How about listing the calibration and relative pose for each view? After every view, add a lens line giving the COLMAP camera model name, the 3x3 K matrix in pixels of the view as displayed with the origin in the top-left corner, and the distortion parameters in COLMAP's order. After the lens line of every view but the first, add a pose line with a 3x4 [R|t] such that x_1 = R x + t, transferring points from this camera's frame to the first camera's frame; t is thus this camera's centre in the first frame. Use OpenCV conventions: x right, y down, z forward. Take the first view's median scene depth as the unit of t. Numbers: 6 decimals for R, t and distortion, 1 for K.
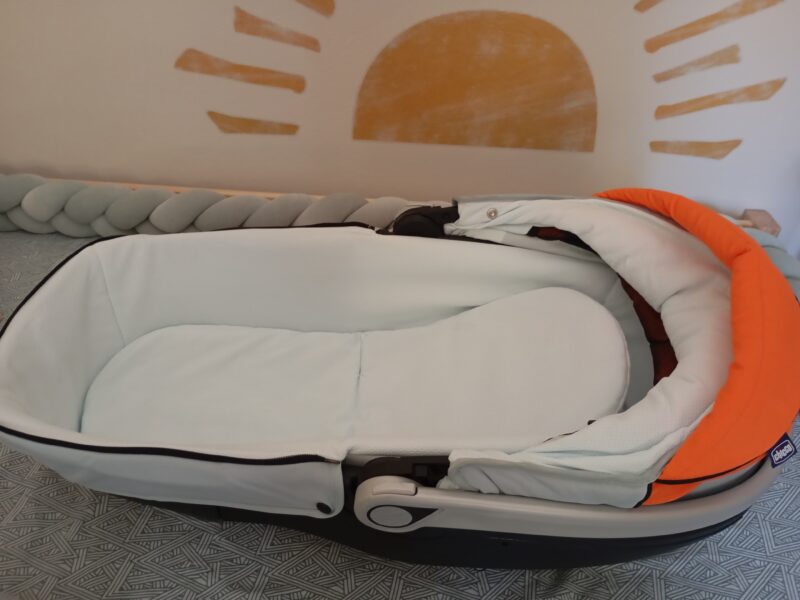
lens RADIAL K [[653.2, 0, 400.0], [0, 653.2, 300.0], [0, 0, 1]] dist [-0.009554, -0.014036]
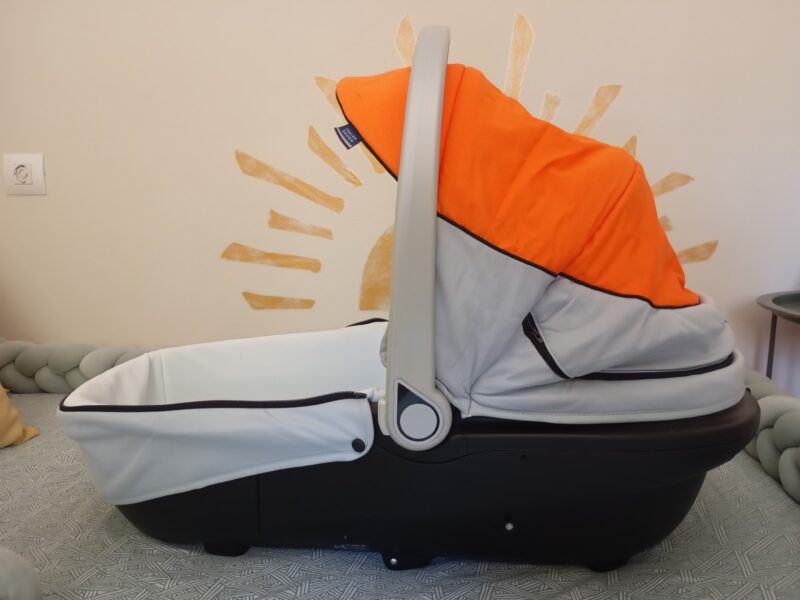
lens RADIAL K [[653.2, 0, 400.0], [0, 653.2, 300.0], [0, 0, 1]] dist [-0.009554, -0.014036]
pose [[0.995959, -0.036912, -0.081871, 0.107394], [-0.007750, 0.872903, -0.487833, 0.342022], [0.089472, 0.486496, 0.869089, -0.041086]]
